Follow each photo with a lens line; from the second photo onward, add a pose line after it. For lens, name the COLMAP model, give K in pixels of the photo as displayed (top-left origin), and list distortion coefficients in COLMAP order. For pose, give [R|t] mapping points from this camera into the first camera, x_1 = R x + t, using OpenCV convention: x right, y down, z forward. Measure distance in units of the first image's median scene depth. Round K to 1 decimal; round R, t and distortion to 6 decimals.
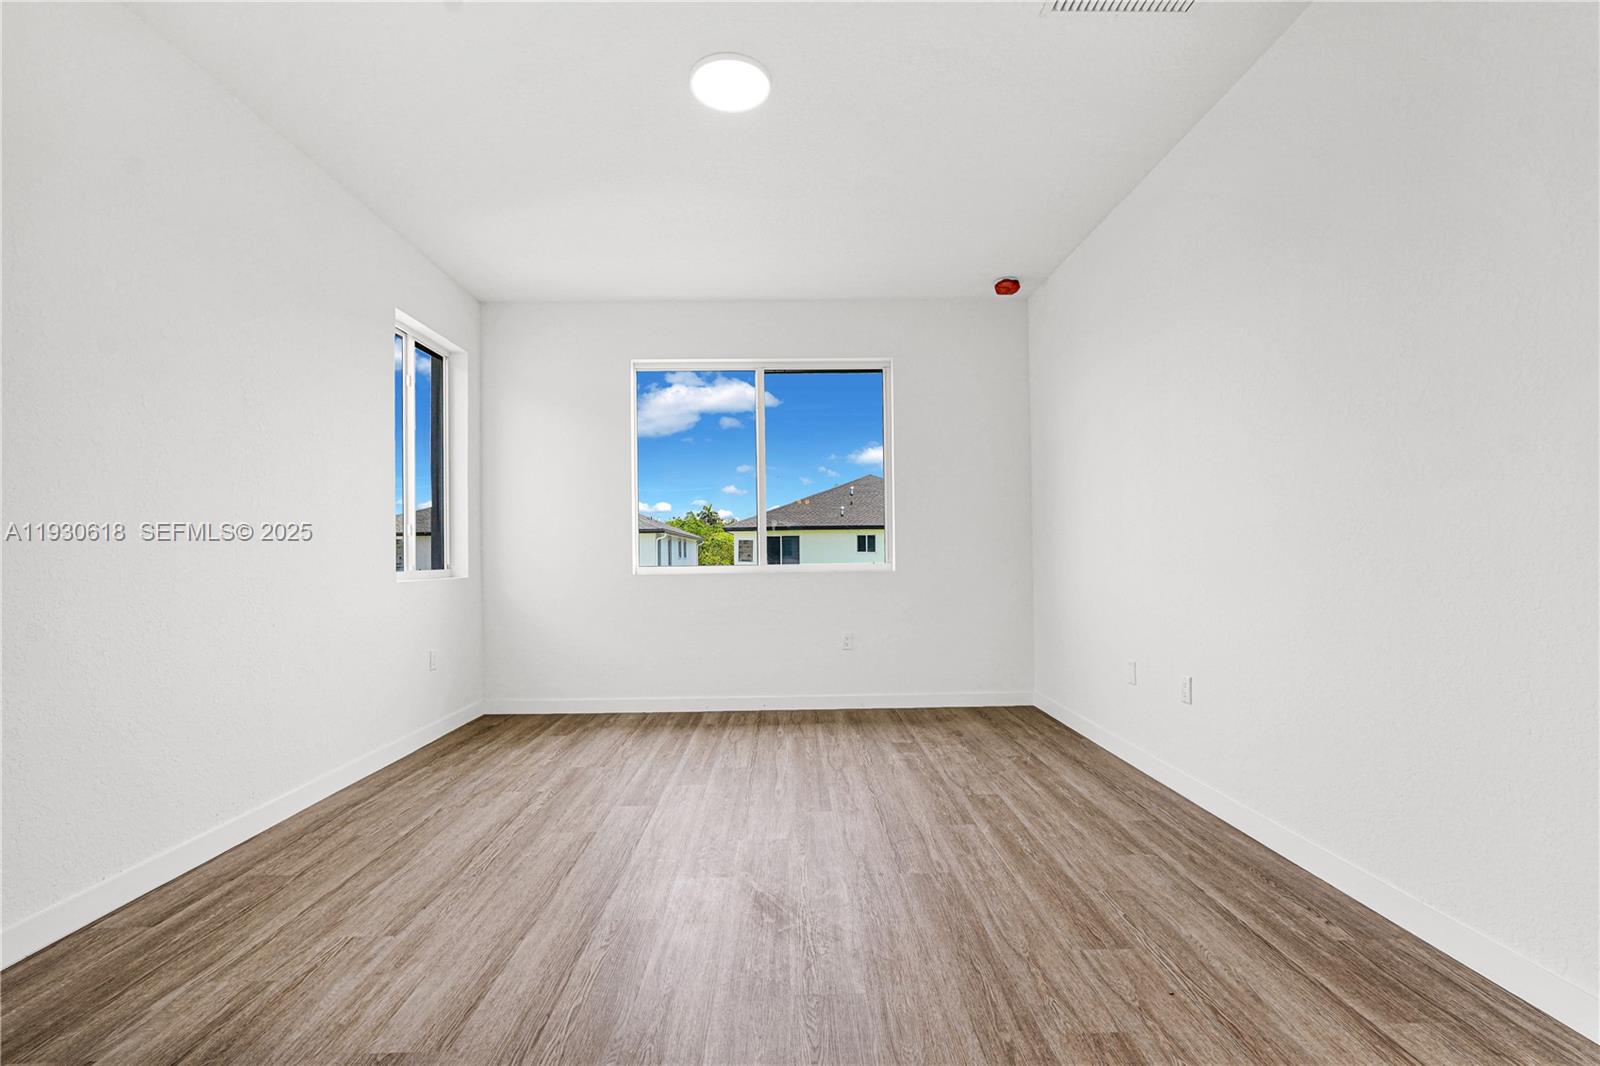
lens RADIAL K [[715.1, 0, 801.7], [0, 715.1, 547.9], [0, 0, 1]] dist [-0.023054, 0.011615]
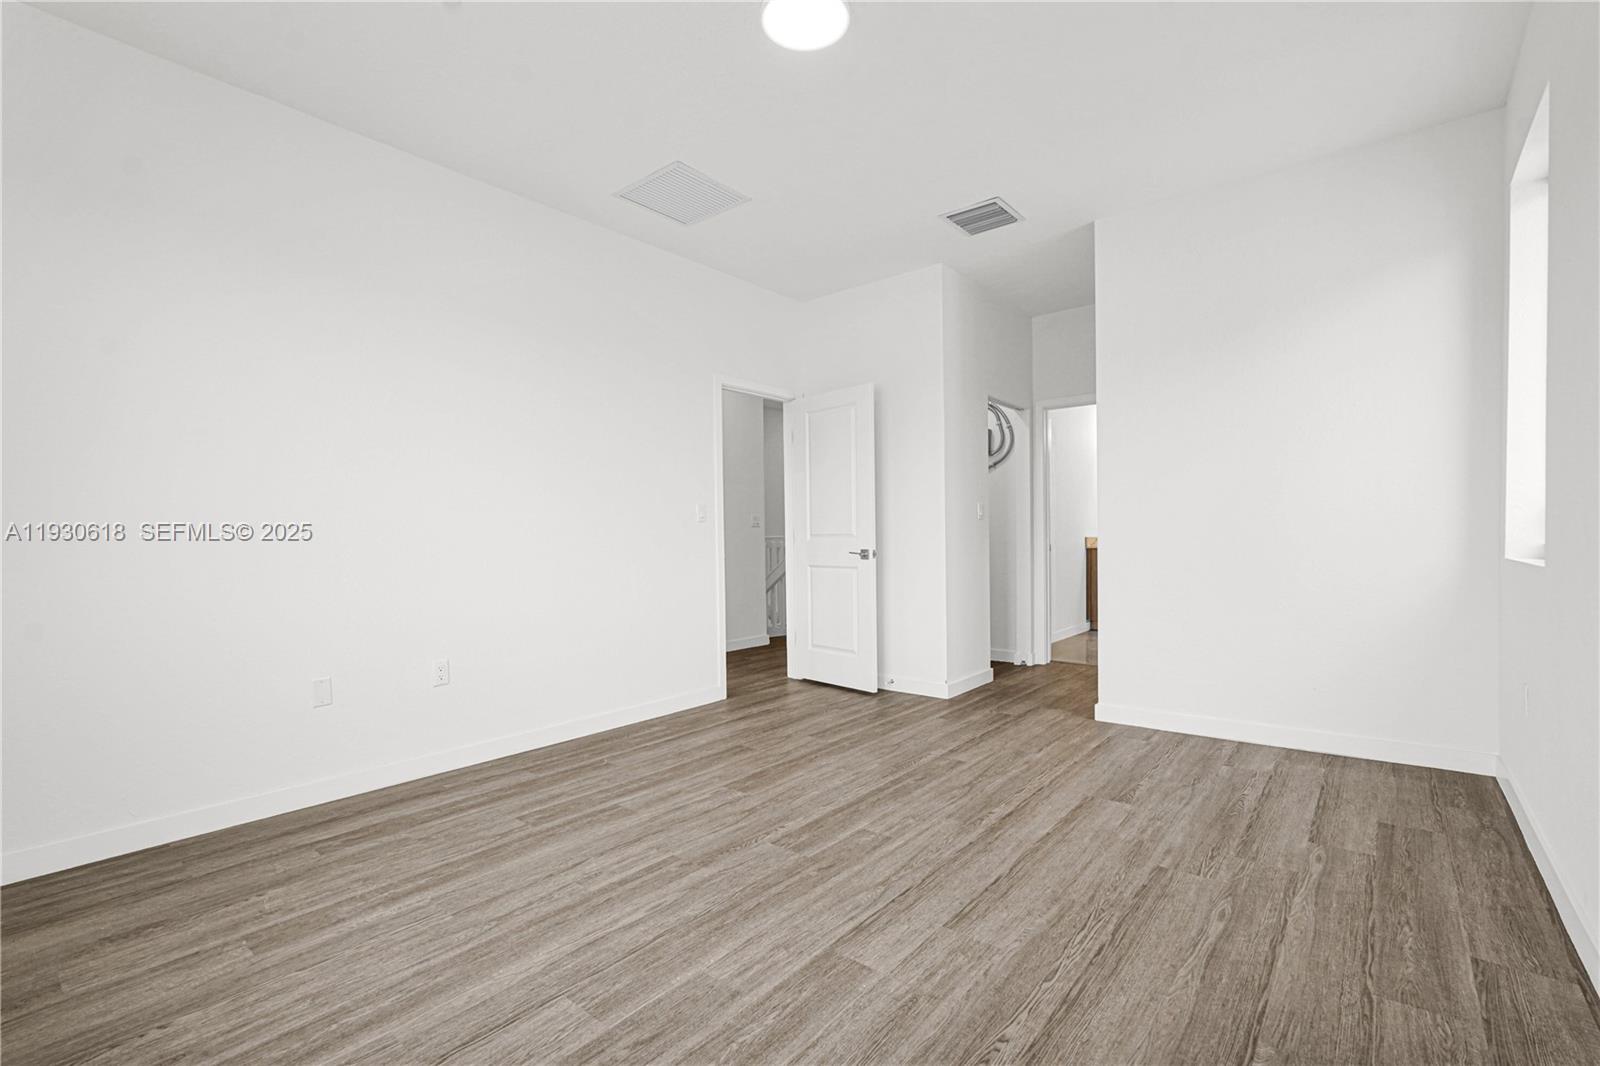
lens RADIAL K [[716.8, 0, 800.8], [0, 716.8, 549.6], [0, 0, 1]] dist [-0.023324, 0.011726]
pose [[-0.755927, 0.010648, 0.654569, -0.621856], [0.016433, 0.999861, 0.002714, 0.019023], [-0.654449, 0.012808, -0.755997, 1.553379]]
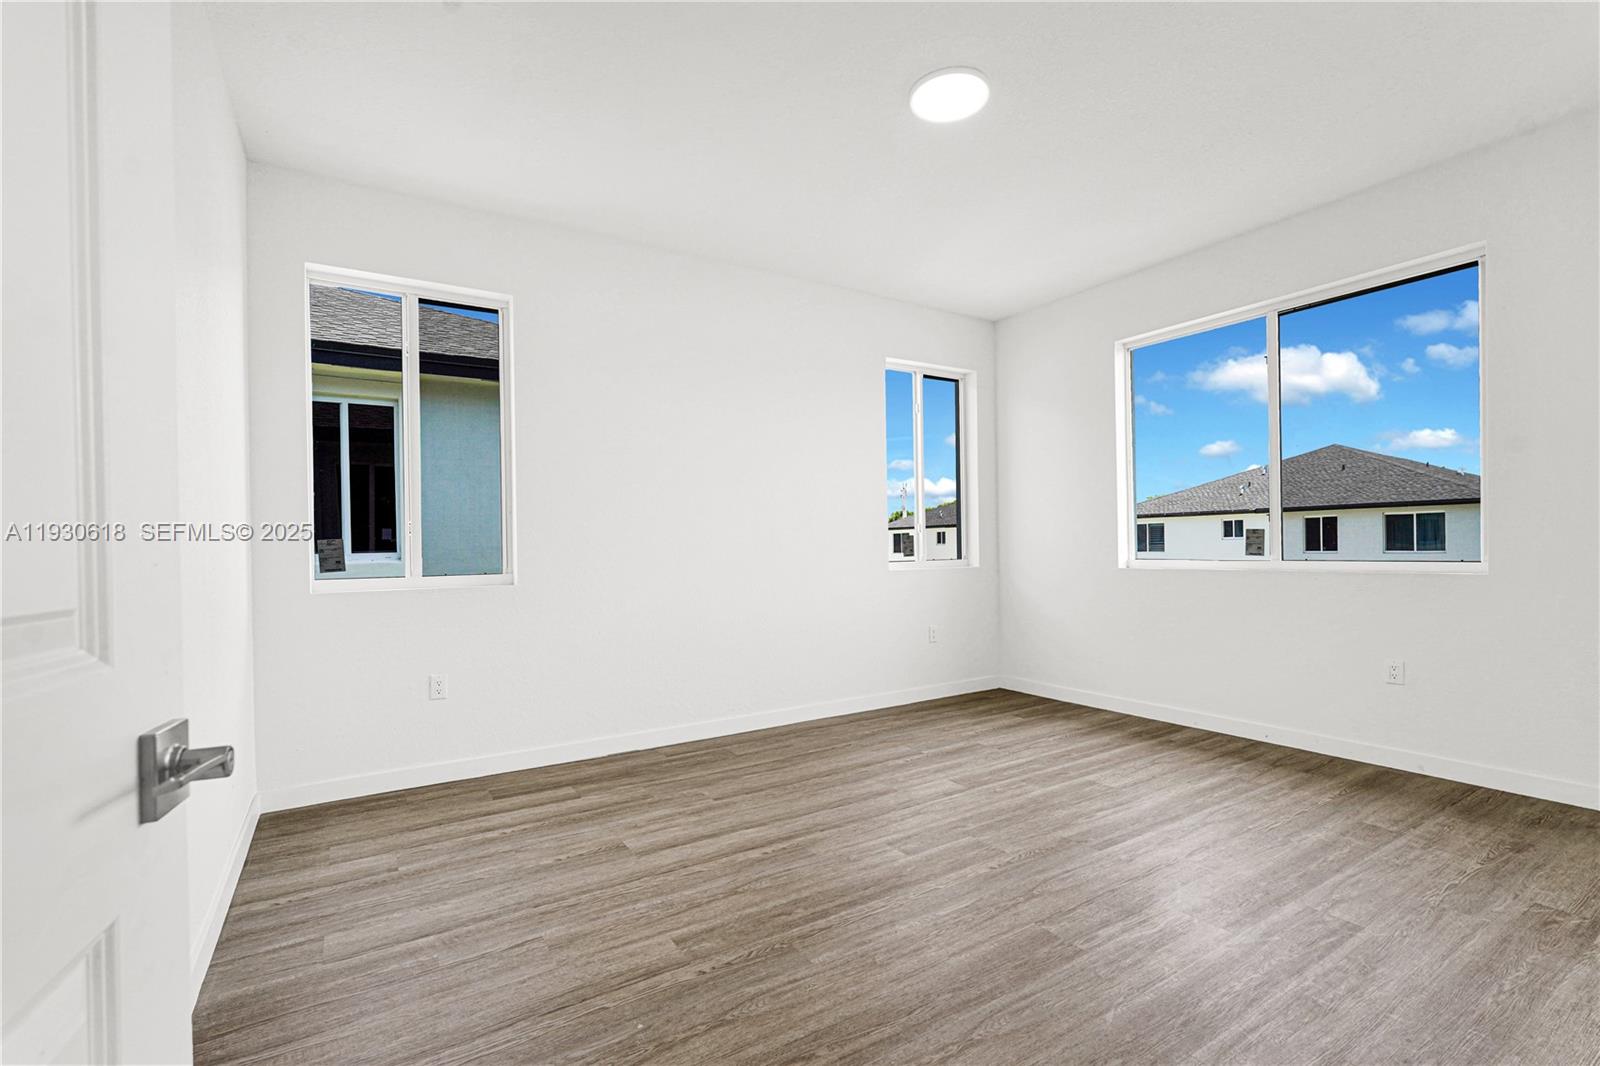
lens RADIAL K [[715.1, 0, 801.7], [0, 715.1, 547.9], [0, 0, 1]] dist [-0.023054, 0.011615]
pose [[0.514708, 0.003885, -0.857357, 0.611961], [0.020698, 0.999642, 0.016956, -0.024566], [0.857116, -0.026473, 0.514443, 0.255376]]
